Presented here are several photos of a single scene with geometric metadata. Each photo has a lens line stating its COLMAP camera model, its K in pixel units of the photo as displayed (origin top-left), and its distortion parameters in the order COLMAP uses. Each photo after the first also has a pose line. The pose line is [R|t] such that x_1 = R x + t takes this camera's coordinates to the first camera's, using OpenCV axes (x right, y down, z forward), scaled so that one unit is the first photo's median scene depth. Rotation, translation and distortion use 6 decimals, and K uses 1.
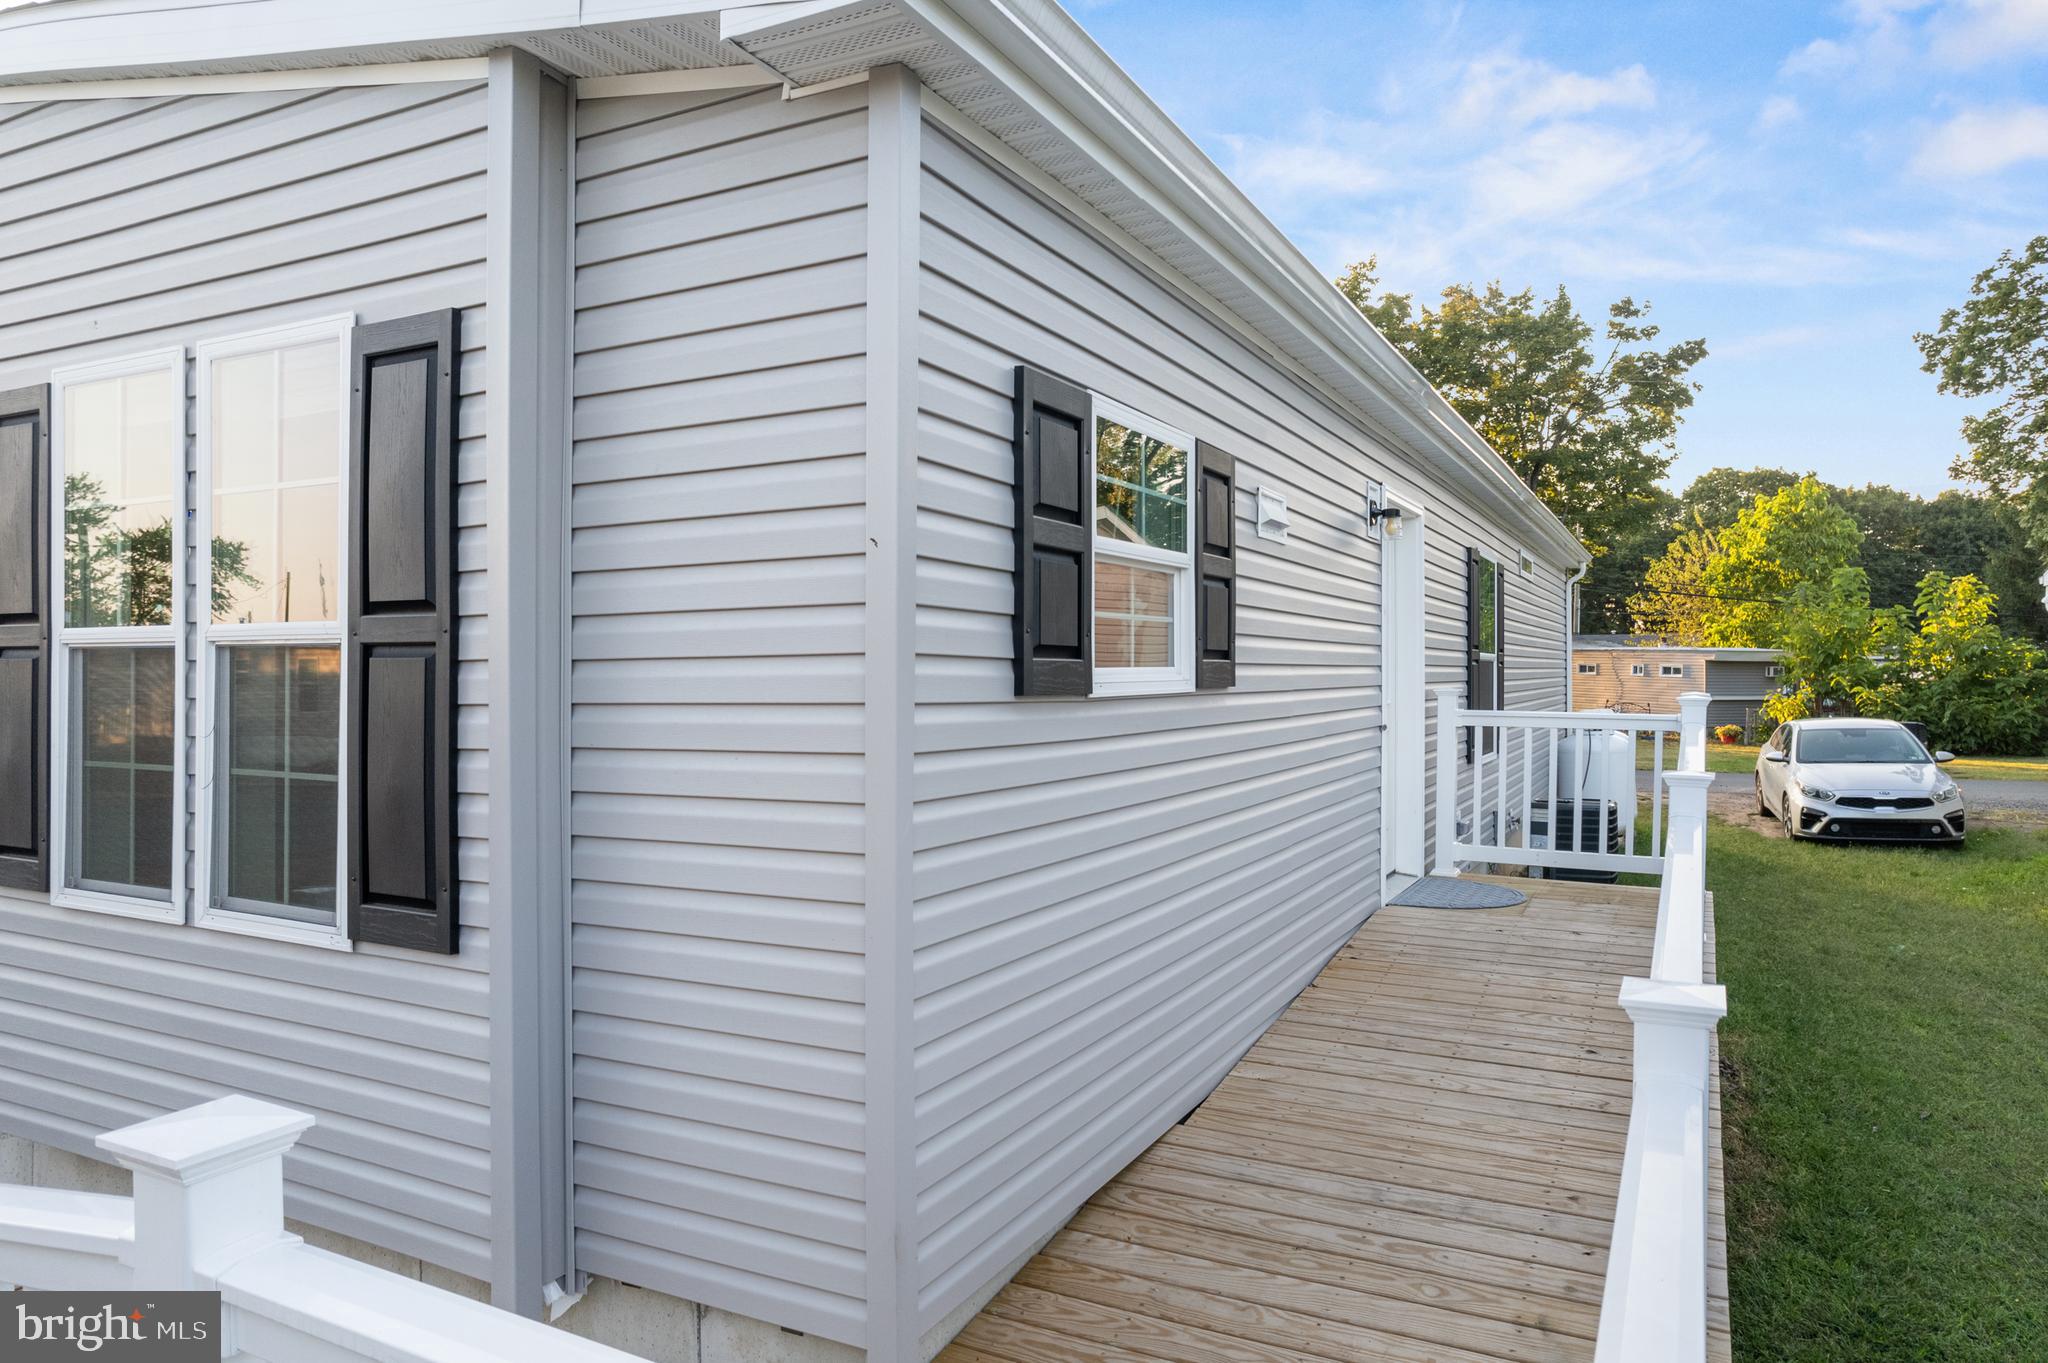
lens RADIAL K [[1338.2, 0, 1032.2], [0, 1338.2, 673.3], [0, 0, 1]] dist [-0.076413, 0.075218]
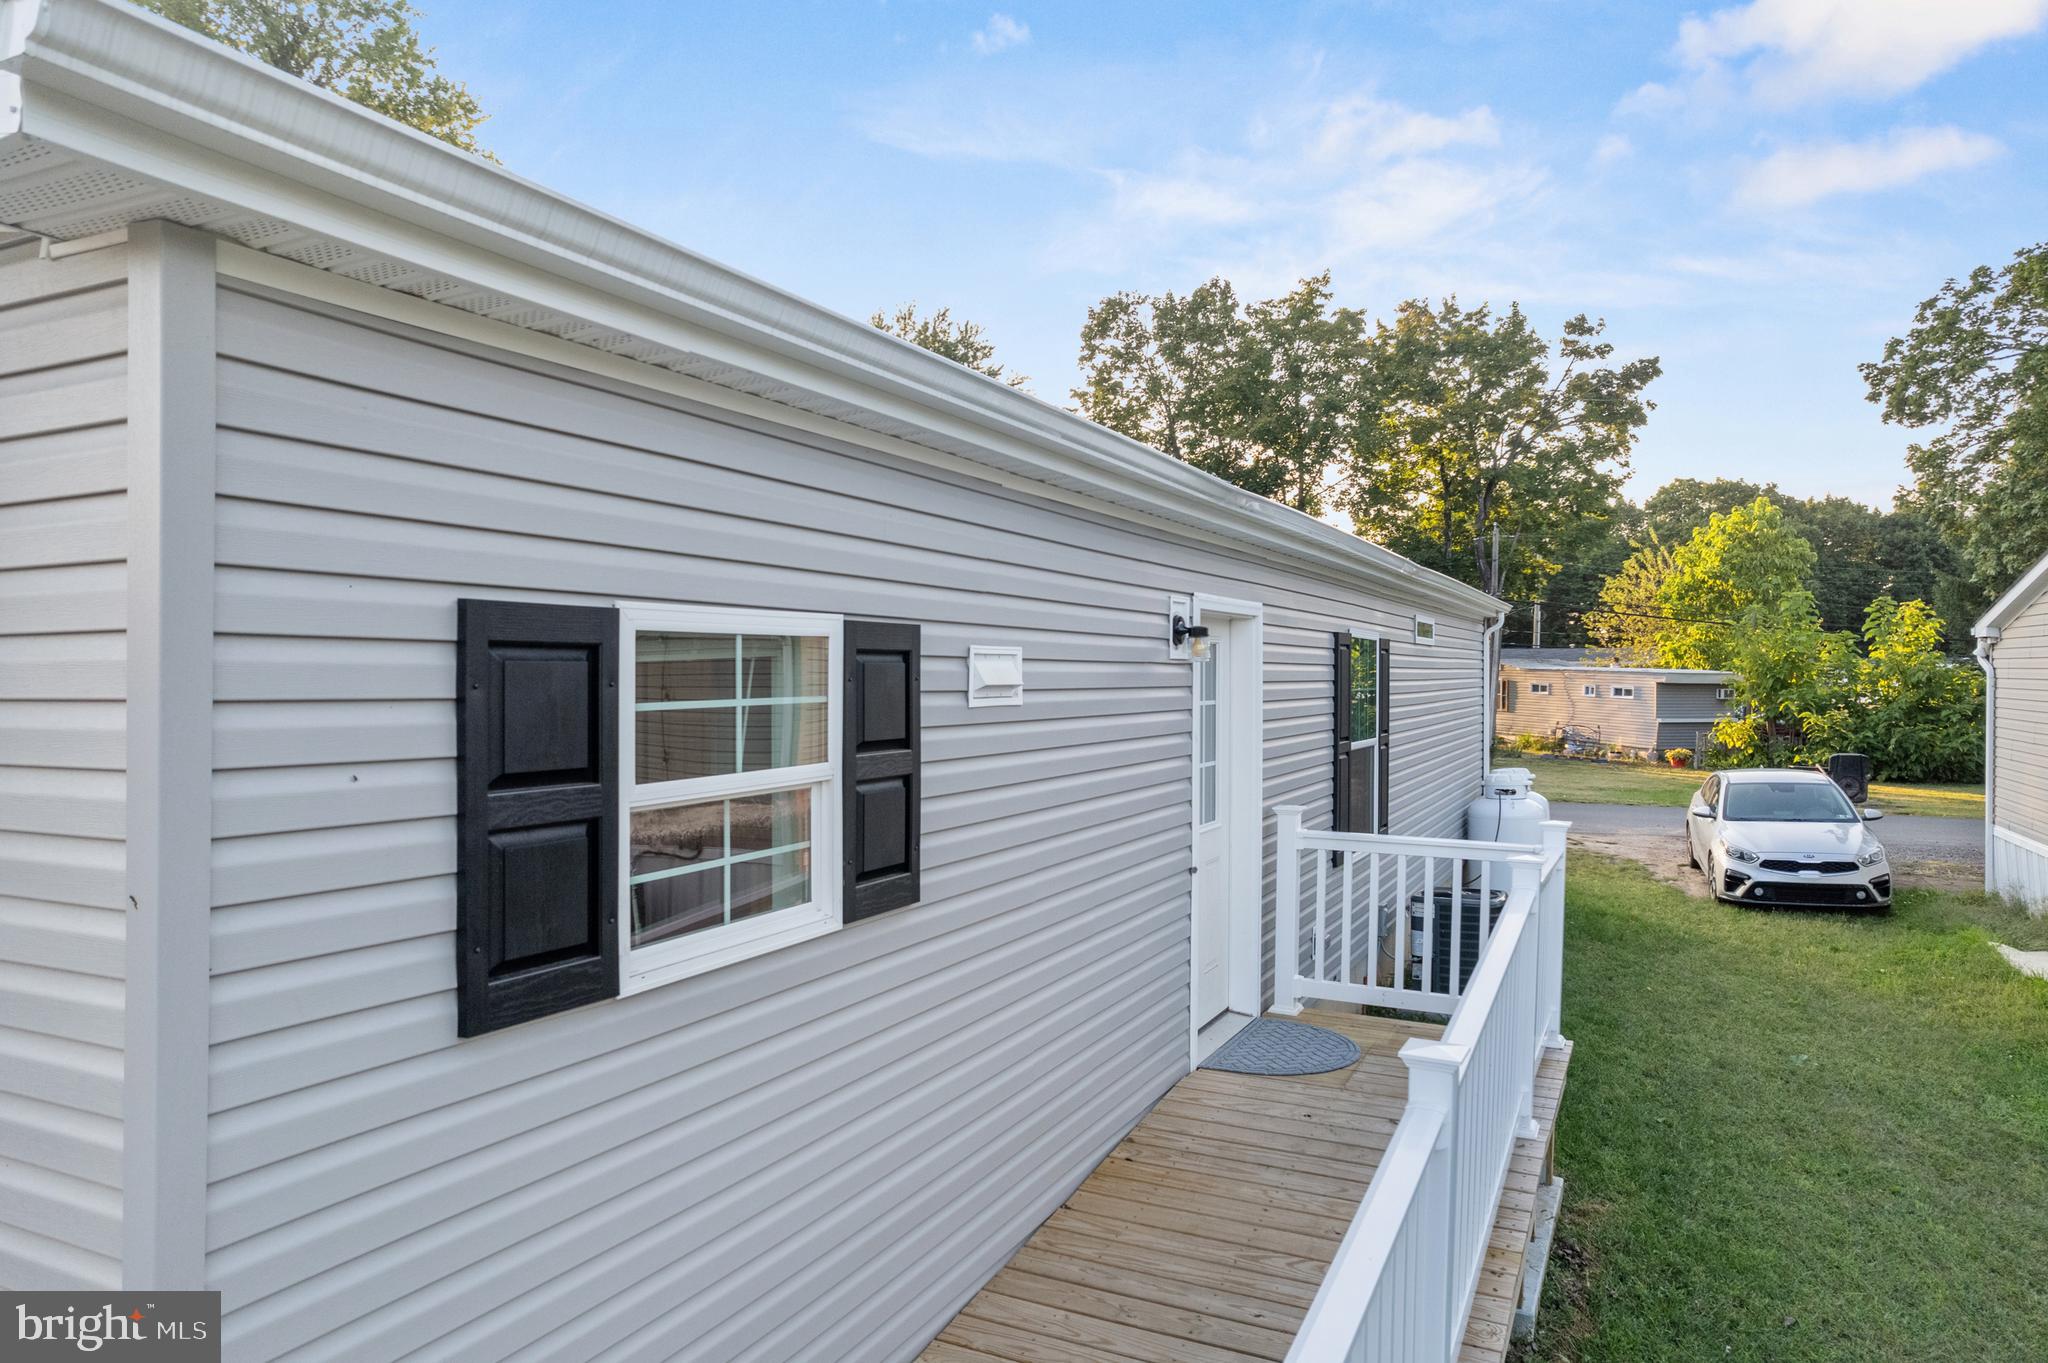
lens RADIAL K [[1327.8, 0, 1024.0], [0, 1327.8, 681.5], [0, 0, 1]] dist [-0.079487, 0.074577]
pose [[0.999923, 0.003705, 0.011874, 0.025294], [-0.003776, 0.999975, 0.005965, -0.016175], [-0.011852, -0.006009, 0.999912, 0.022122]]
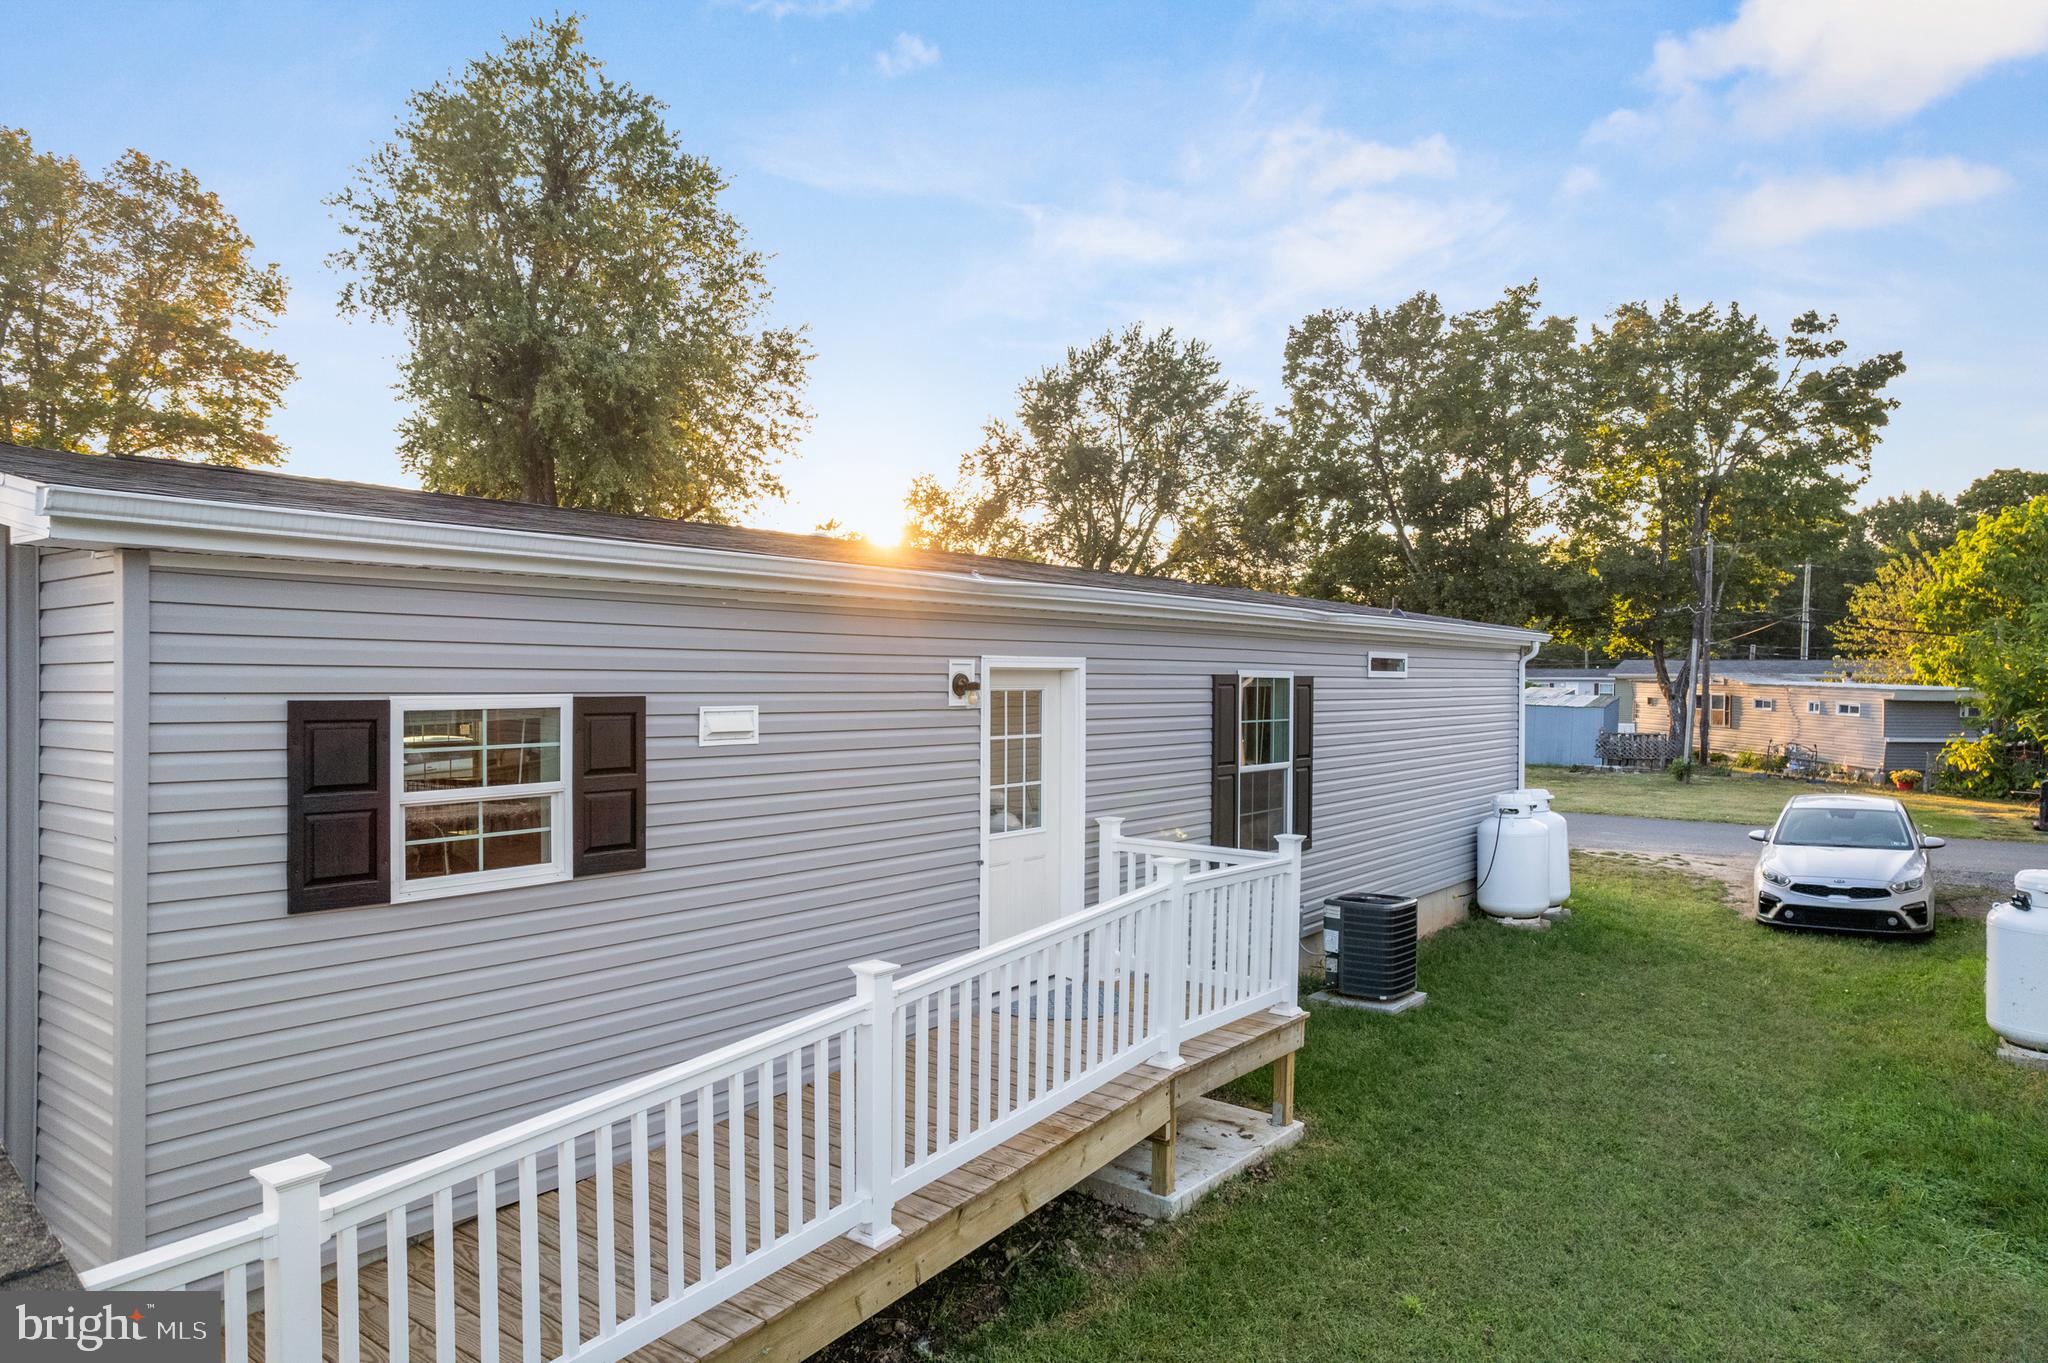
lens RADIAL K [[1327.8, 0, 1024.0], [0, 1327.8, 681.5], [0, 0, 1]] dist [-0.079487, 0.074577]
pose [[0.981468, 0.007755, -0.191471, 0.095218], [-0.007394, 0.999969, 0.002601, -0.022438], [0.191485, -0.001137, 0.981495, -0.027370]]
